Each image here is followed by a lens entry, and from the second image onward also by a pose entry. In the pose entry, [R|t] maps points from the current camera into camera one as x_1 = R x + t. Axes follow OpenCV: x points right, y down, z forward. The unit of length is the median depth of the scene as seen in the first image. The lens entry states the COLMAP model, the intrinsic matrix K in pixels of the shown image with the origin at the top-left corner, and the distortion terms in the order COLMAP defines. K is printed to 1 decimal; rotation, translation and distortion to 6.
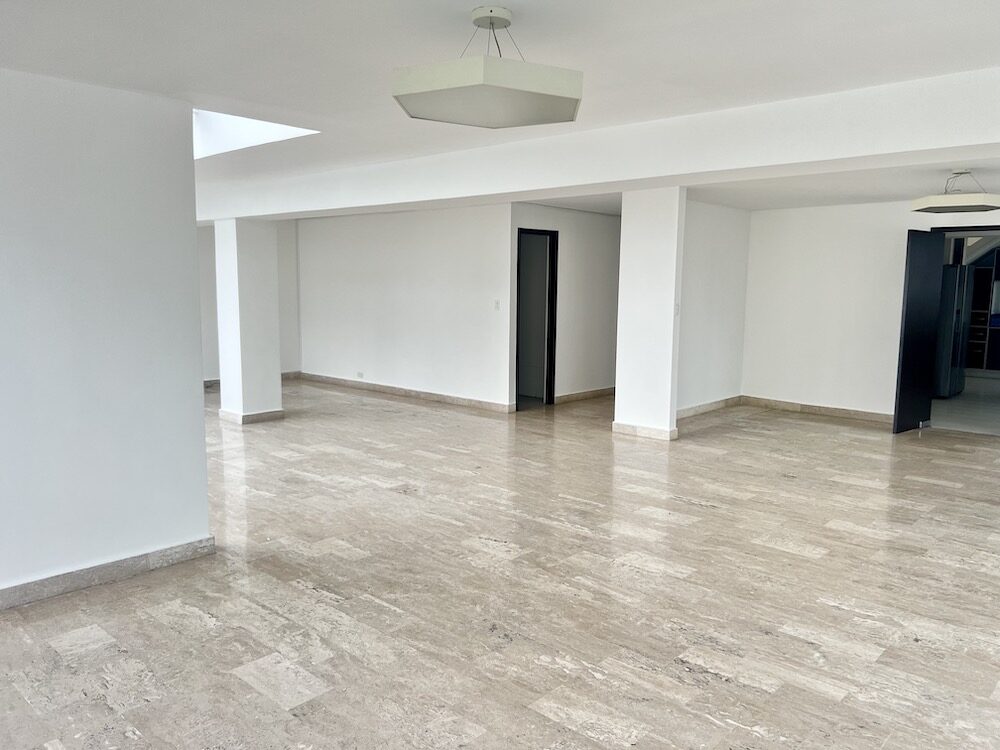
lens RADIAL K [[776.4, 0, 500.0], [0, 776.4, 375.0], [0, 0, 1]] dist [0.014831, 0.000023]
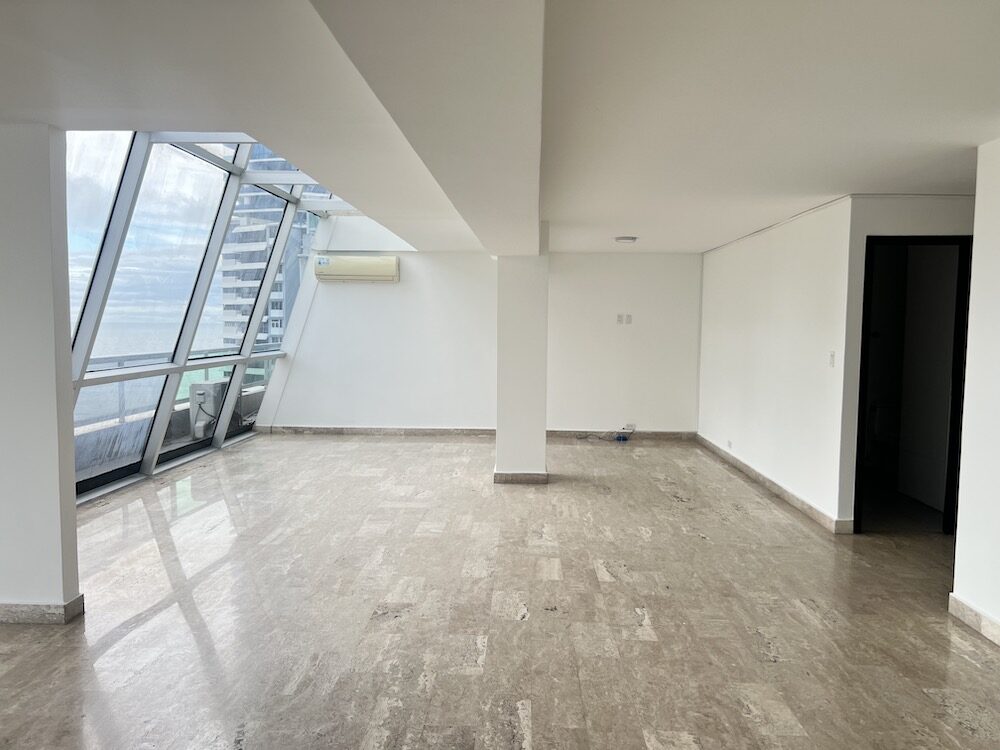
lens RADIAL K [[776.4, 0, 500.0], [0, 776.4, 375.0], [0, 0, 1]] dist [0.014831, 0.000023]
pose [[0.659542, 0.056149, -0.749568, 0.431127], [-0.100067, 0.994889, -0.013523, -0.061506], [0.744977, 0.083926, 0.661789, 0.558089]]
